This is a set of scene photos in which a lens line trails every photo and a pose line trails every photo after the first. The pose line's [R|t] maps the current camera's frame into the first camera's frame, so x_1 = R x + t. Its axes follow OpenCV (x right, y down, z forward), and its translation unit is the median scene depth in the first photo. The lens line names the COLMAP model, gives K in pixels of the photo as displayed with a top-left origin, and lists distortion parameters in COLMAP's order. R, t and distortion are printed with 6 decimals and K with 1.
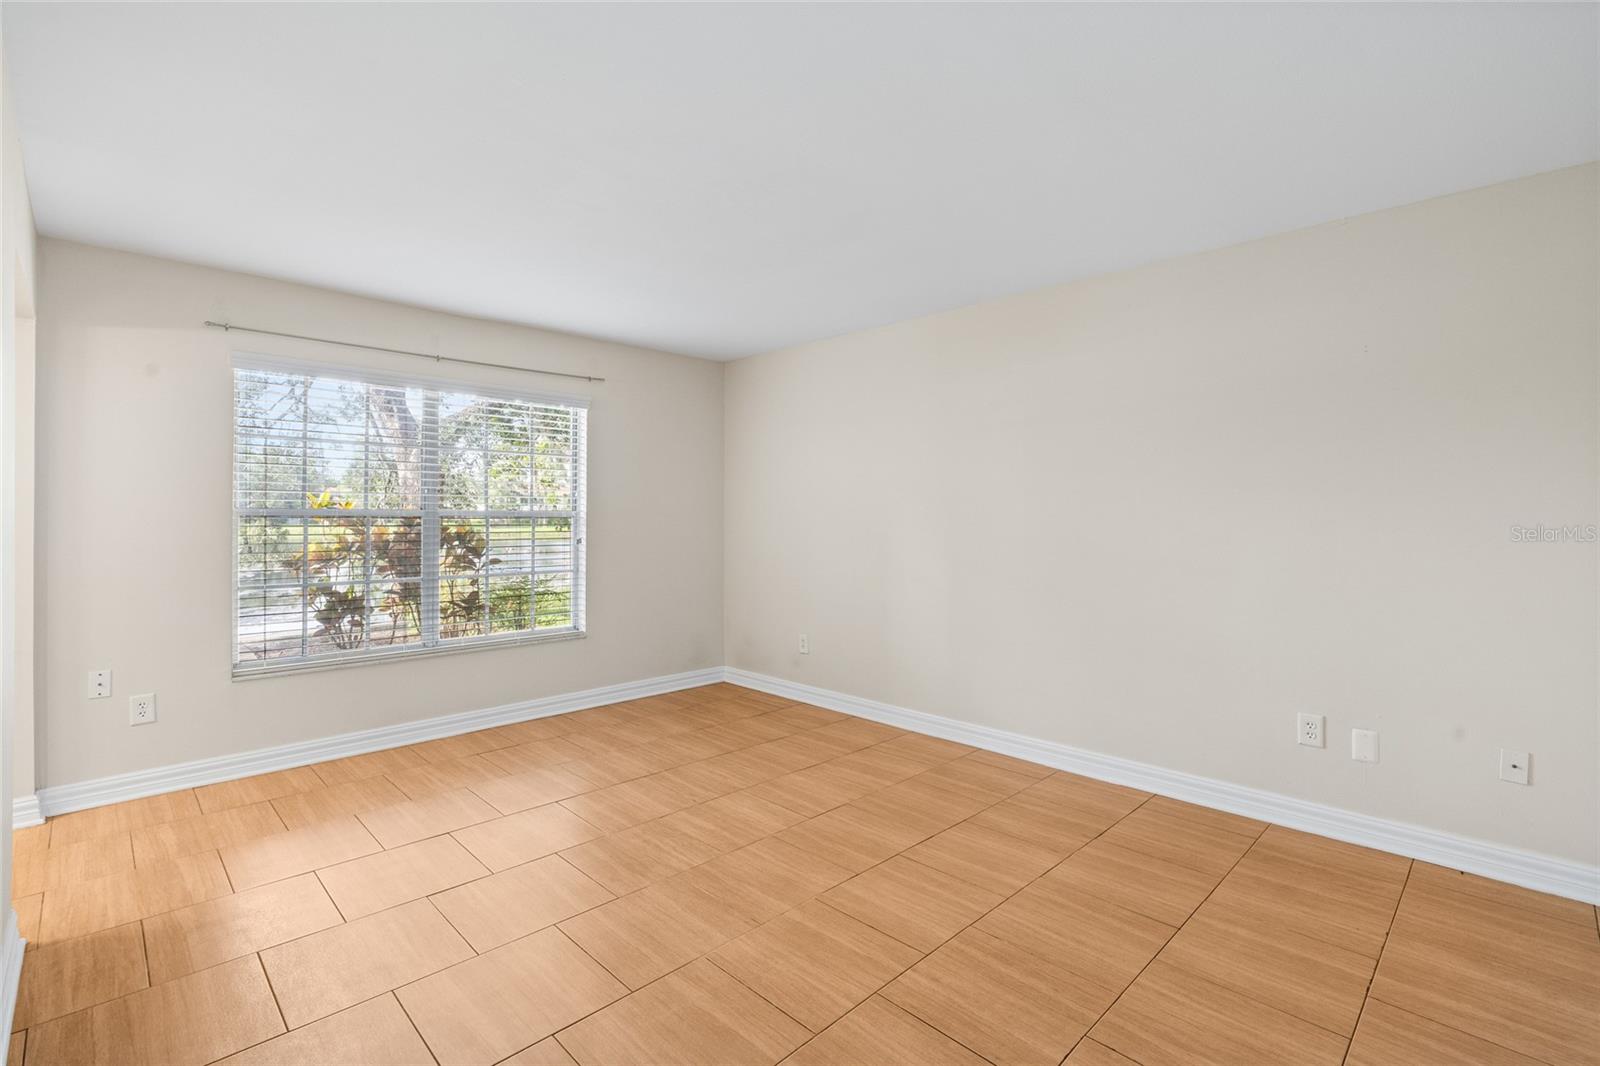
lens RADIAL K [[725.4, 0, 801.0], [0, 725.4, 521.2], [0, 0, 1]] dist [-0.003379, 0.000259]
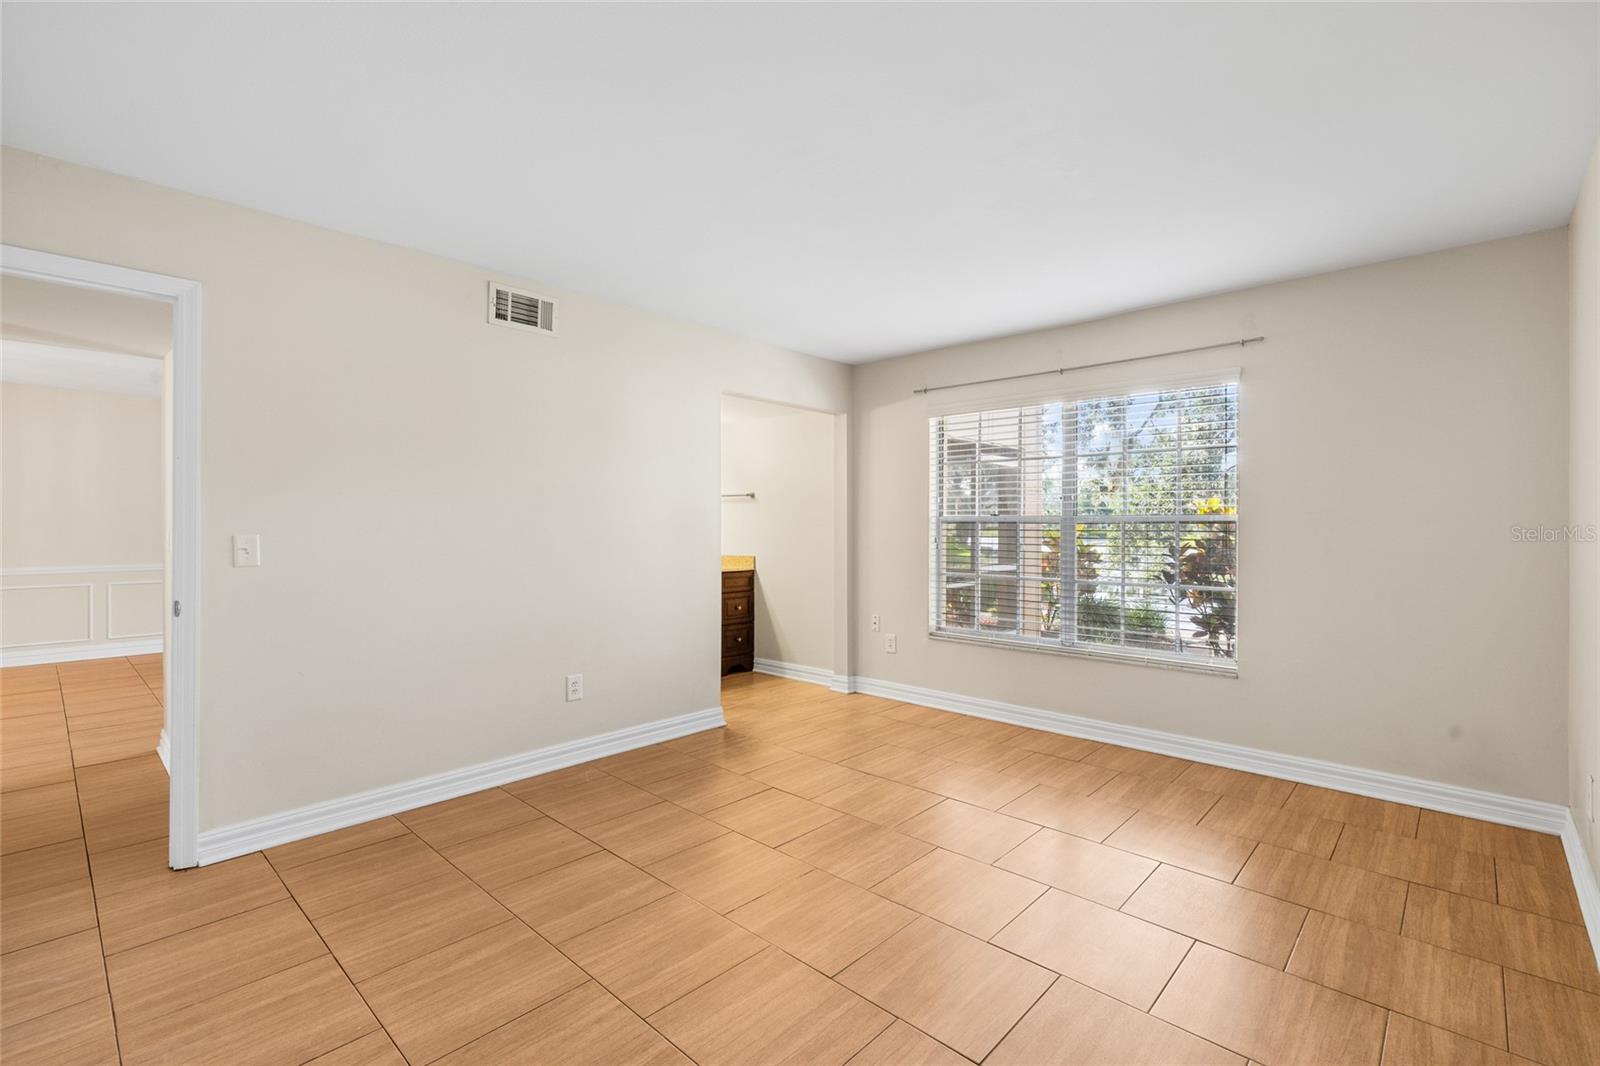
lens RADIAL K [[721.1, 0, 795.6], [0, 721.1, 525.1], [0, 0, 1]] dist [-0.003148, 0.000120]
pose [[0.034195, 0.000426, -0.999415, 0.663773], [-0.006114, 0.999981, 0.000217, -0.000303], [0.999396, 0.006103, 0.034196, 0.726499]]
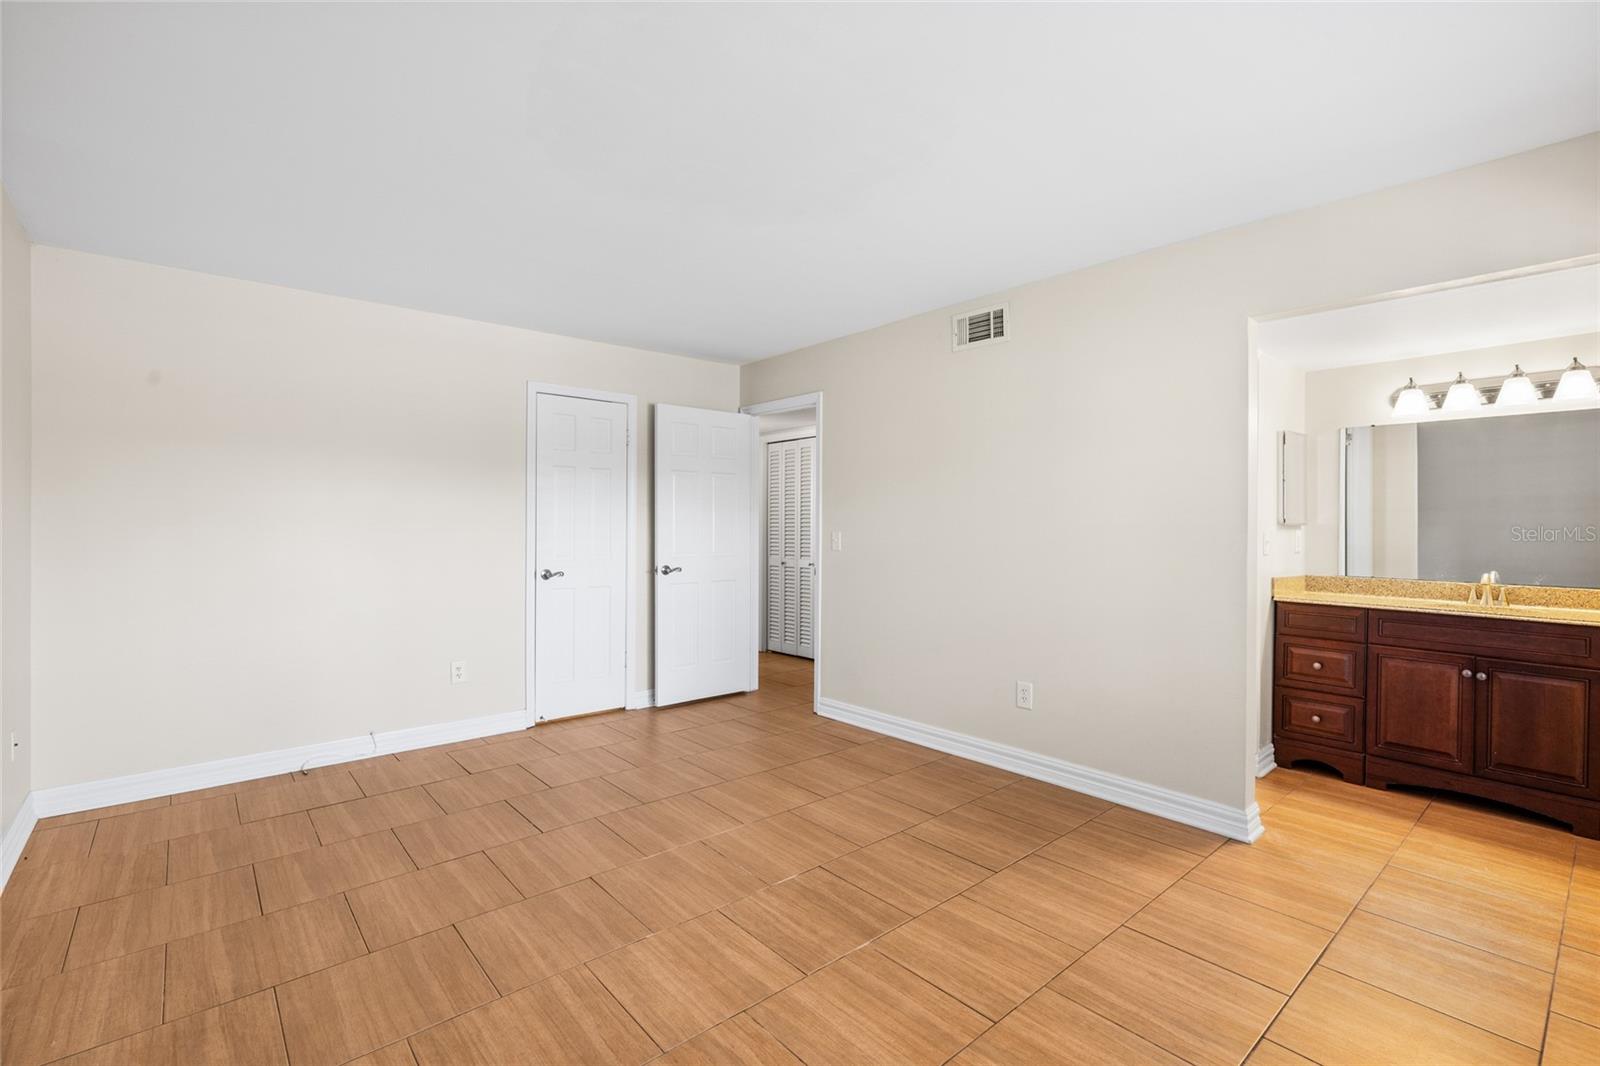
lens RADIAL K [[721.1, 0, 795.6], [0, 721.1, 525.1], [0, 0, 1]] dist [-0.003148, 0.000120]
pose [[-0.996991, -0.004118, 0.077411, -0.218274], [-0.003652, 0.999974, 0.006167, -0.006224], [-0.077434, 0.005866, -0.996980, 1.536050]]
